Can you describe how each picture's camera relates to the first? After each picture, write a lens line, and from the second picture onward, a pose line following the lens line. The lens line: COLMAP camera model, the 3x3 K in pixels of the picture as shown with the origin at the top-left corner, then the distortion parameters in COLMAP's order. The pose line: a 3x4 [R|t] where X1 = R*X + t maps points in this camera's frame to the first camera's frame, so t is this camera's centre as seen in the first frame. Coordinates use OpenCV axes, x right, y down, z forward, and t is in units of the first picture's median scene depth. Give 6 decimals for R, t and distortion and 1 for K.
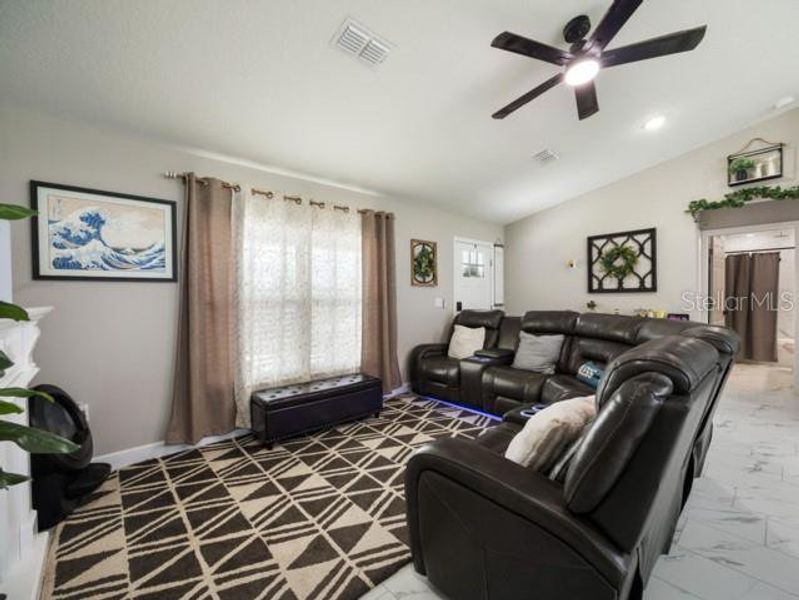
lens RADIAL K [[344.3, 0, 399.7], [0, 344.3, 295.7], [0, 0, 1]] dist [-0.001218, -0.000099]
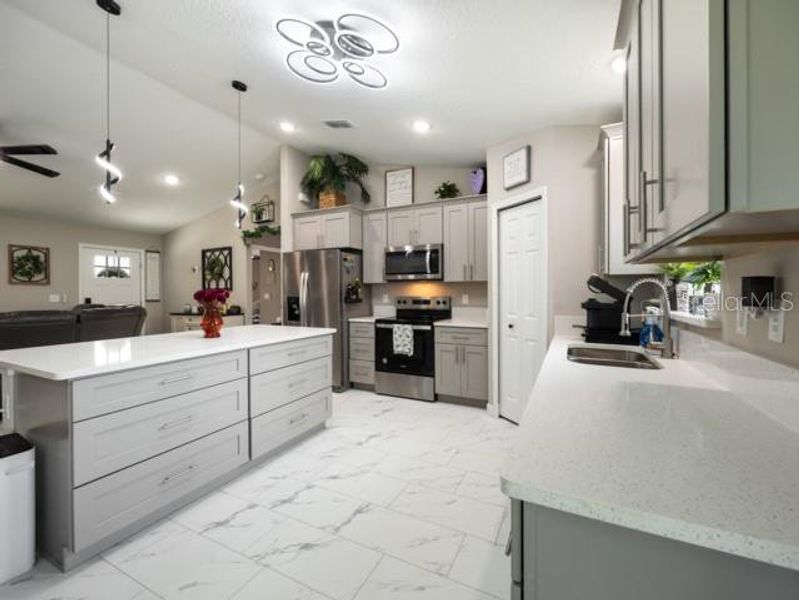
lens RADIAL K [[344.3, 0, 399.7], [0, 344.3, 295.7], [0, 0, 1]] dist [-0.001218, -0.000099]
pose [[0.926772, 0.003286, 0.375611, 0.841662], [-0.005626, 0.999971, 0.005132, -0.002438], [-0.375583, -0.006869, 0.926763, -0.595800]]
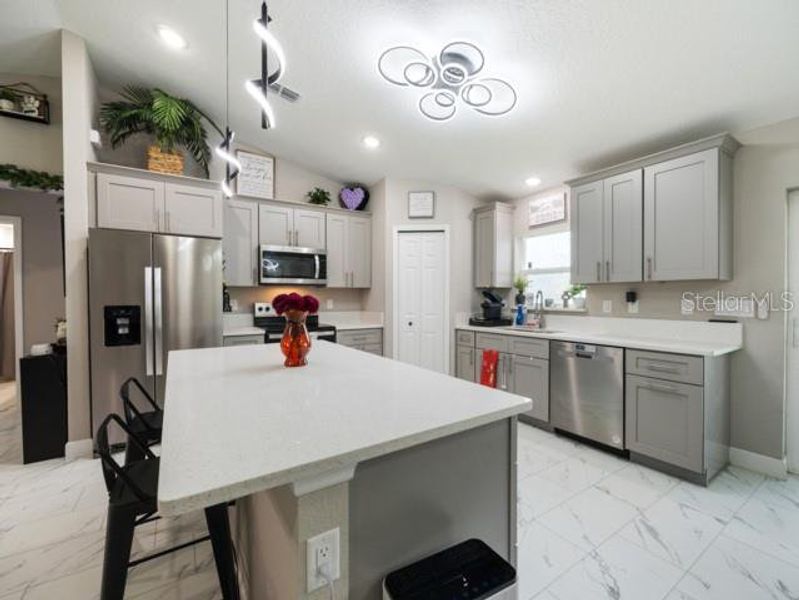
lens RADIAL K [[344.3, 0, 399.7], [0, 344.3, 295.7], [0, 0, 1]] dist [-0.001218, -0.000099]
pose [[0.147460, 0.012647, 0.988987, 0.395573], [0.003107, 0.999907, -0.013250, 0.000855], [-0.989063, 0.005027, 0.147407, -0.111123]]
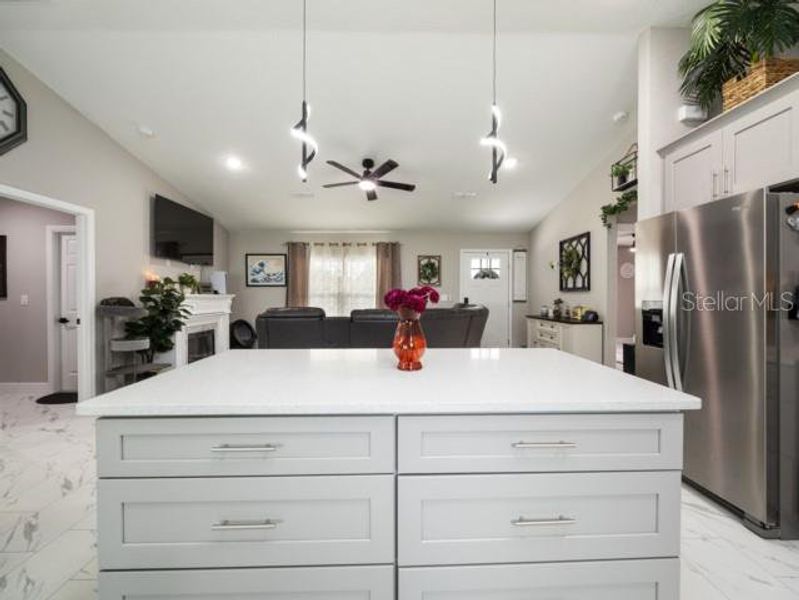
lens RADIAL K [[344.3, 0, 399.7], [0, 344.3, 295.7], [0, 0, 1]] dist [-0.001218, -0.000099]
pose [[0.753895, 0.013014, -0.656866, 0.989295], [-0.006007, 0.999899, 0.012916, -0.006017], [0.656968, -0.005792, 0.753897, -0.205282]]
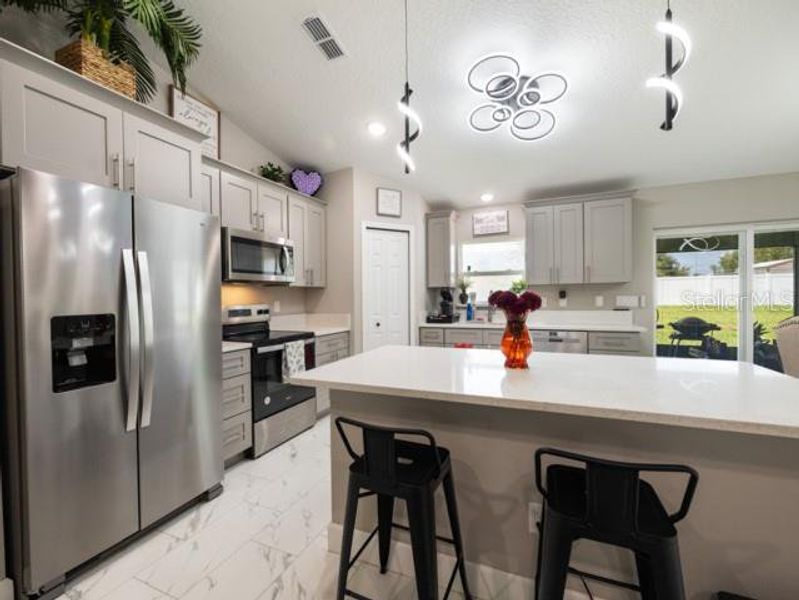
lens RADIAL K [[344.3, 0, 399.7], [0, 344.3, 295.7], [0, 0, 1]] dist [-0.001218, -0.000099]
pose [[-0.426342, 0.016314, 0.904415, 0.487726], [0.018880, 0.999780, -0.009135, -0.001500], [-0.904365, 0.013181, -0.426556, 0.336193]]
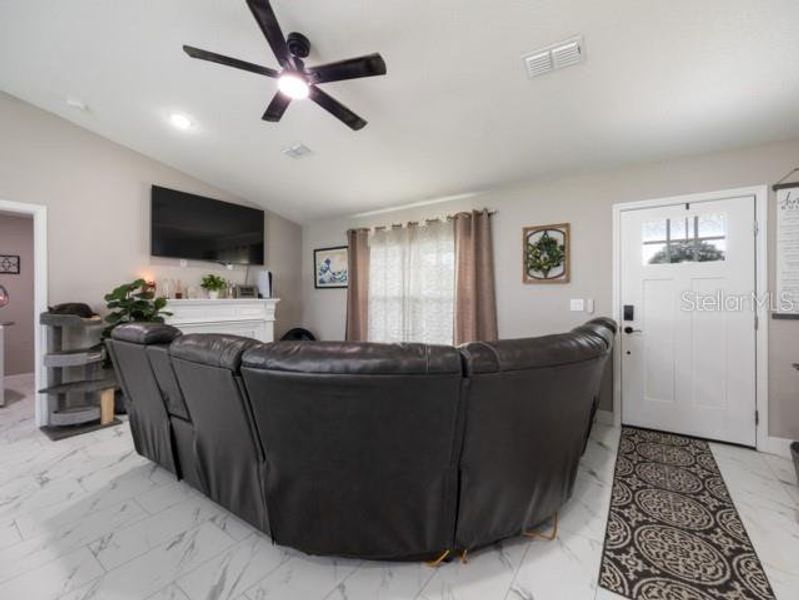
lens RADIAL K [[344.3, 0, 399.7], [0, 344.3, 295.7], [0, 0, 1]] dist [-0.001218, -0.000099]
pose [[0.232463, 0.009149, -0.972562, 0.796490], [0.002853, 0.999945, 0.010088, -0.008286], [0.972601, -0.005120, 0.232424, 0.513194]]
